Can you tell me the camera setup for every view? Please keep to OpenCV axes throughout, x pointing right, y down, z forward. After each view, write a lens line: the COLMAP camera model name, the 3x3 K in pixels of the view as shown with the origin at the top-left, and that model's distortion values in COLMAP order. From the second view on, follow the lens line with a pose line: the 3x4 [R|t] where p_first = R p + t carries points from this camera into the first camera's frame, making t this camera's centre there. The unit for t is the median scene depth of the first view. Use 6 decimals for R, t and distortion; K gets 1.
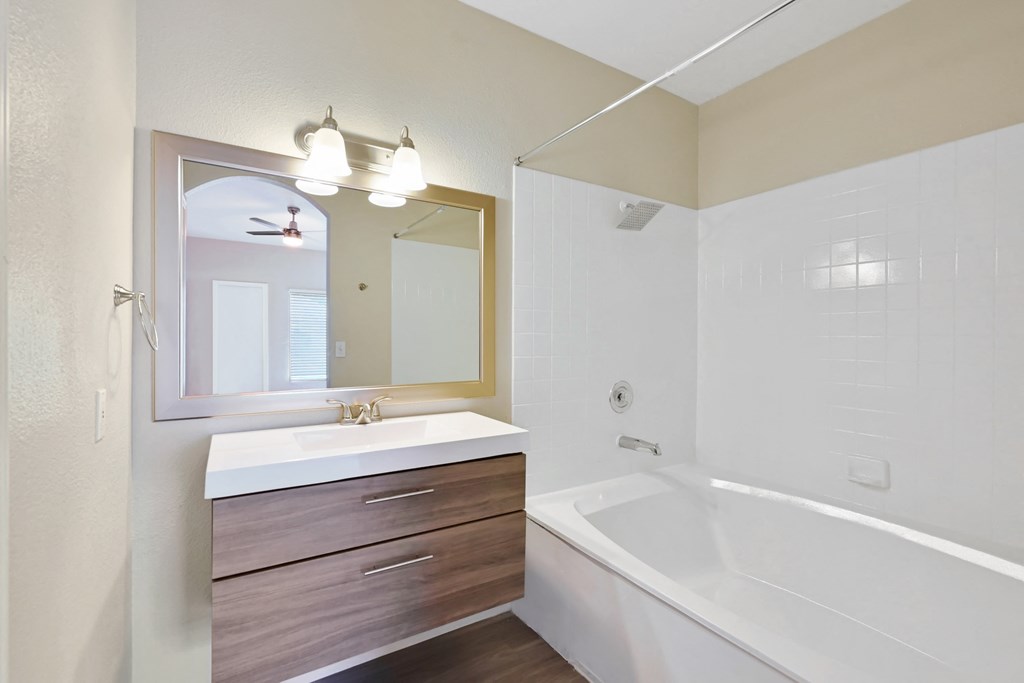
lens RADIAL K [[452.6, 0, 512.0], [0, 452.6, 341.5], [0, 0, 1]] dist [-0.000404, 0.000251]
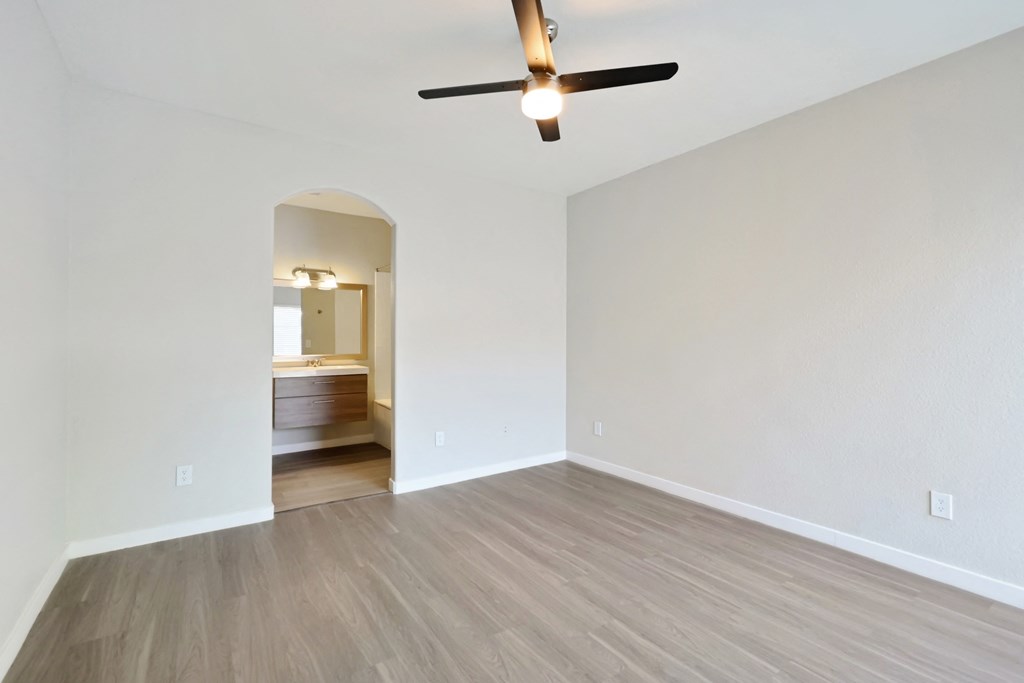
lens RADIAL K [[452.6, 0, 512.0], [0, 452.6, 341.5], [0, 0, 1]] dist [-0.000404, 0.000251]
pose [[0.998707, -0.003620, 0.050705, 0.806181], [0.003509, 0.999991, 0.002268, 0.014703], [-0.050713, -0.002087, 0.998711, -2.020688]]
